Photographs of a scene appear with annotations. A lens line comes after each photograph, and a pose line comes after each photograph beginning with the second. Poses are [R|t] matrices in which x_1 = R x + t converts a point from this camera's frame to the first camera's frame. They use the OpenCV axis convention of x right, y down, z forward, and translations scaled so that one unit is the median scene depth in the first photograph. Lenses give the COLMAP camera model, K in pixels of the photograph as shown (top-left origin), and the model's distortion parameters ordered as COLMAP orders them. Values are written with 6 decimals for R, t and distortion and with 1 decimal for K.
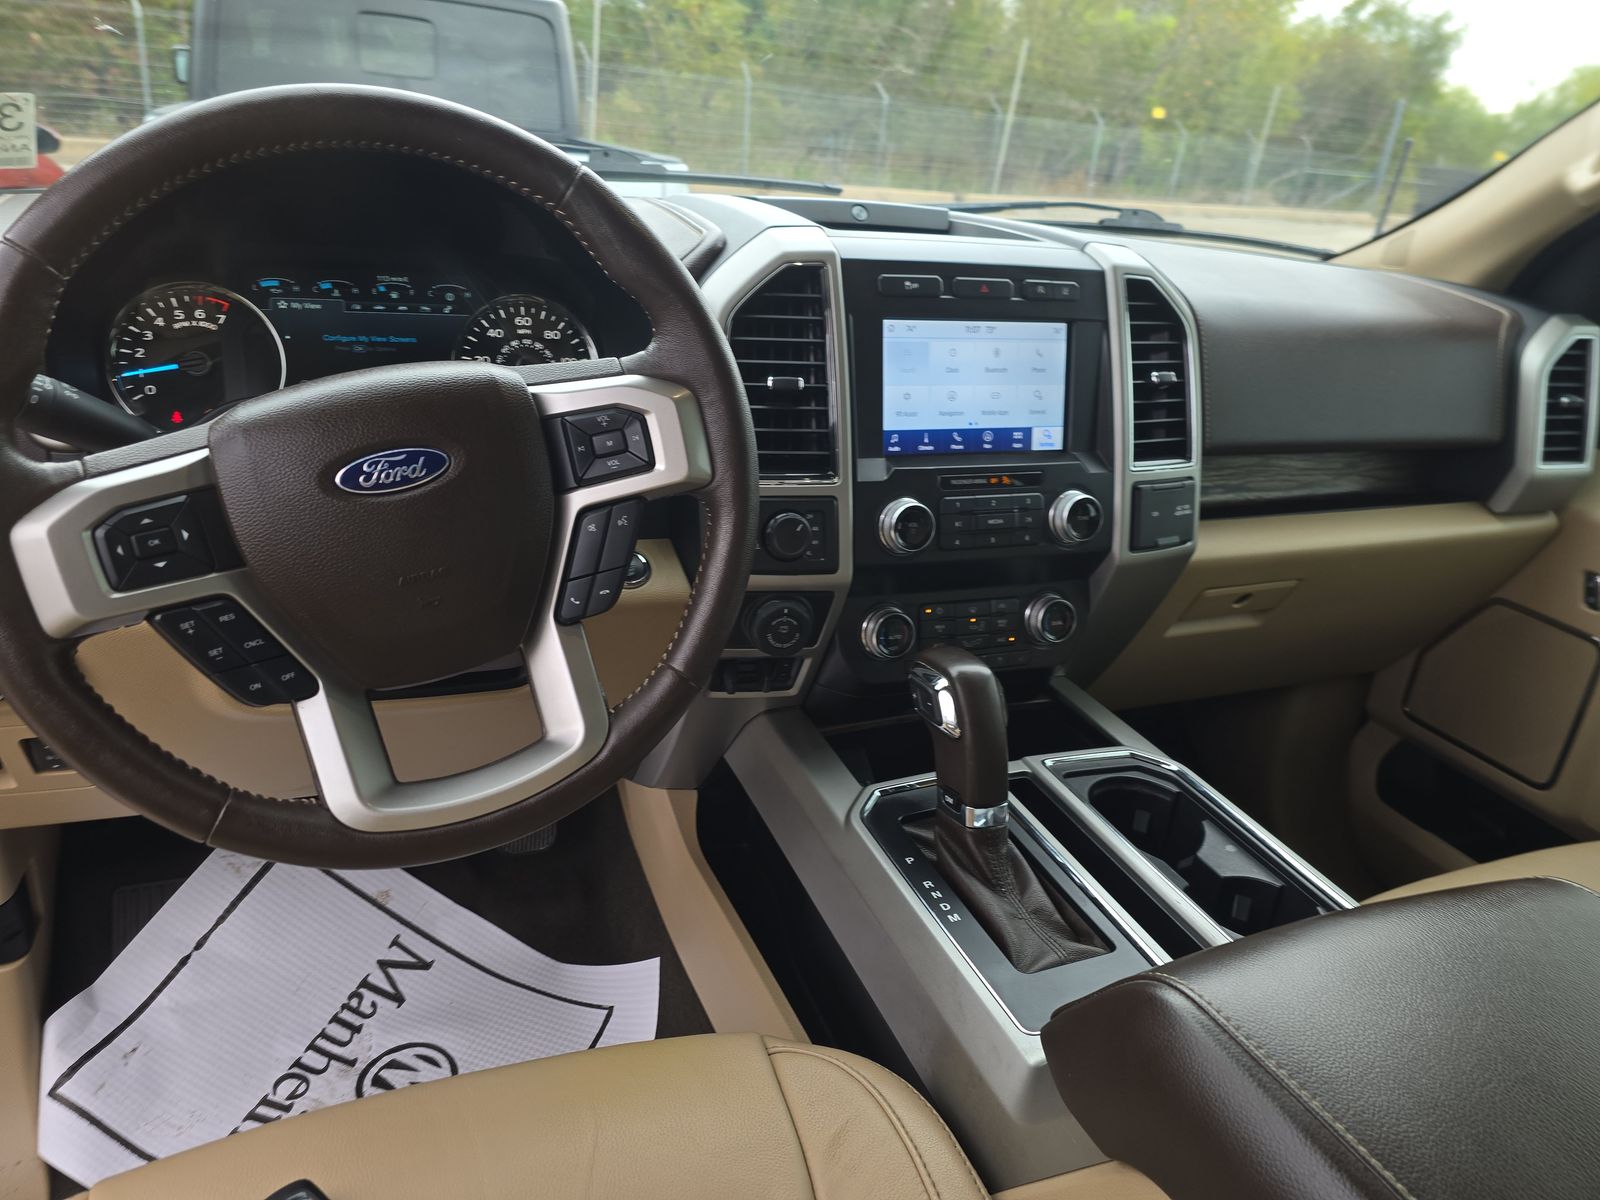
lens RADIAL K [[1078.7, 0, 800.0], [0, 1078.7, 600.0], [0, 0, 1]] dist [0.064170, -0.068422]
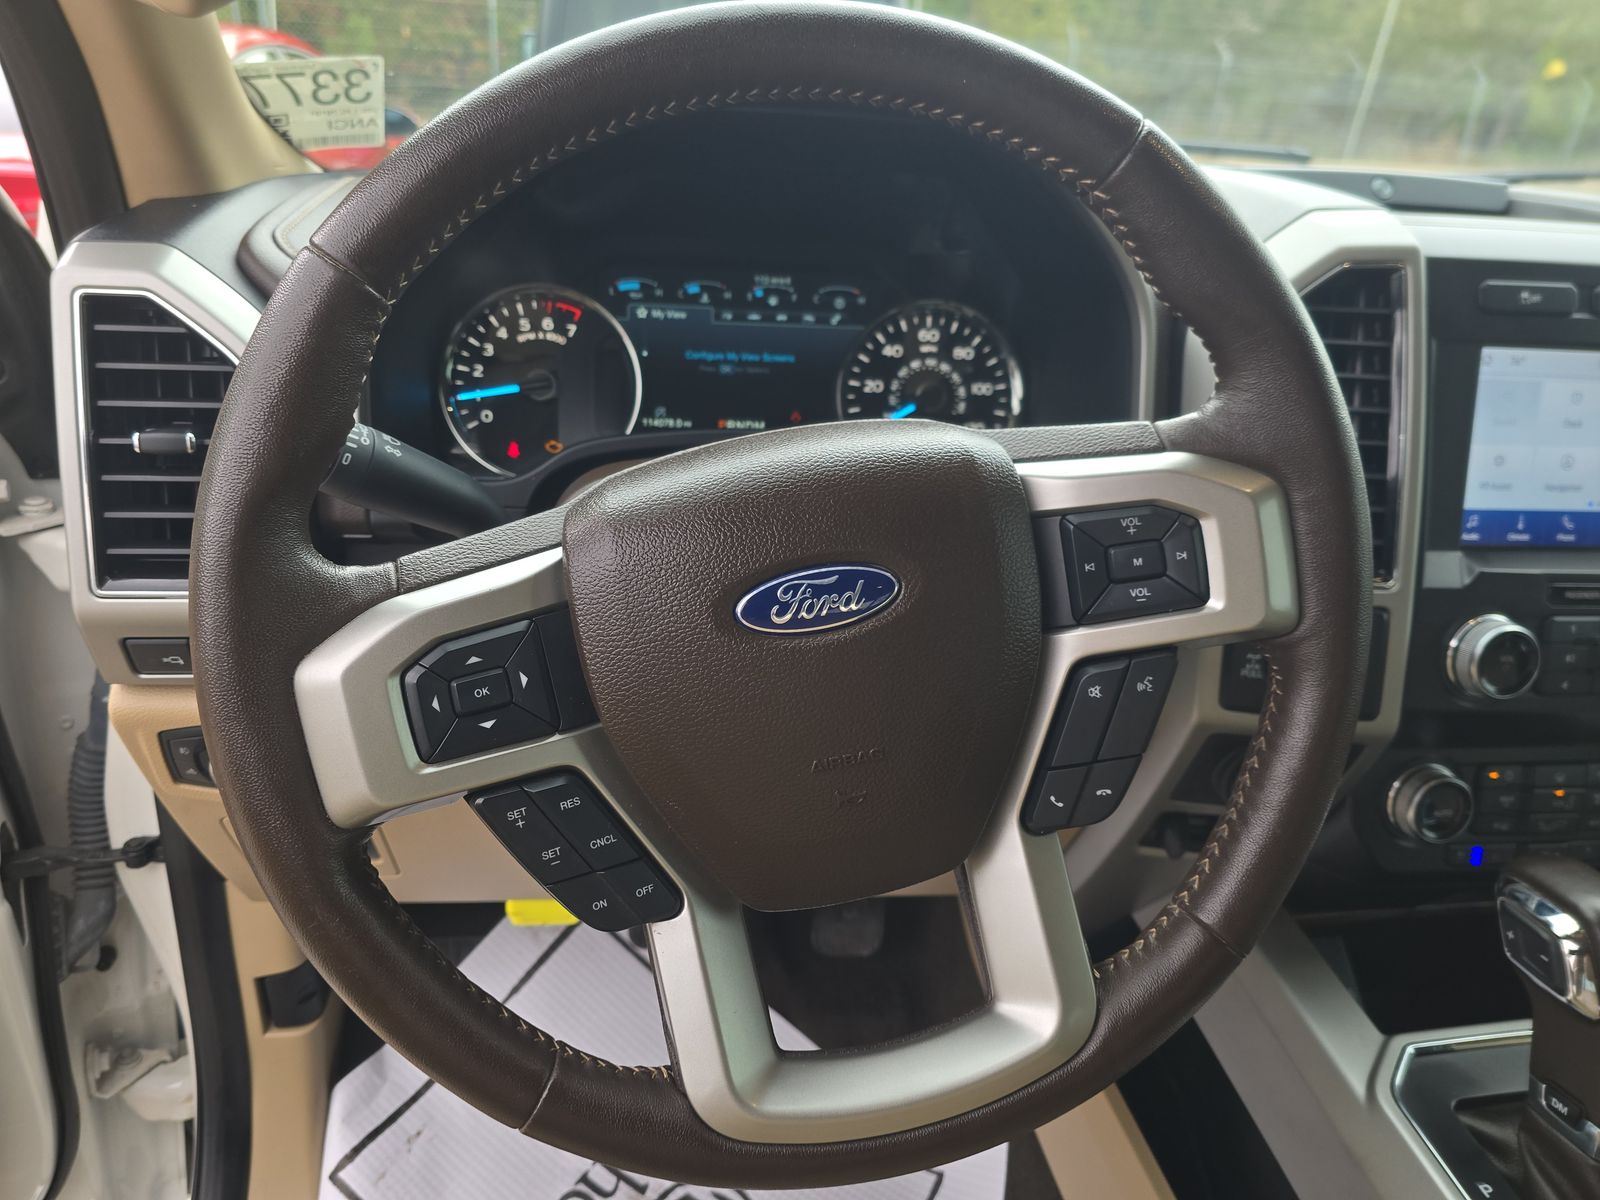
lens RADIAL K [[1195.0, 0, 841.4], [0, 1195.0, 630.0], [0, 0, 1]] dist [0.069181, -0.138998]
pose [[0.970163, 0.075521, -0.230392, -0.116767], [-0.073053, 0.997143, 0.019233, -0.069324], [0.231186, -0.001829, 0.972908, 0.185629]]
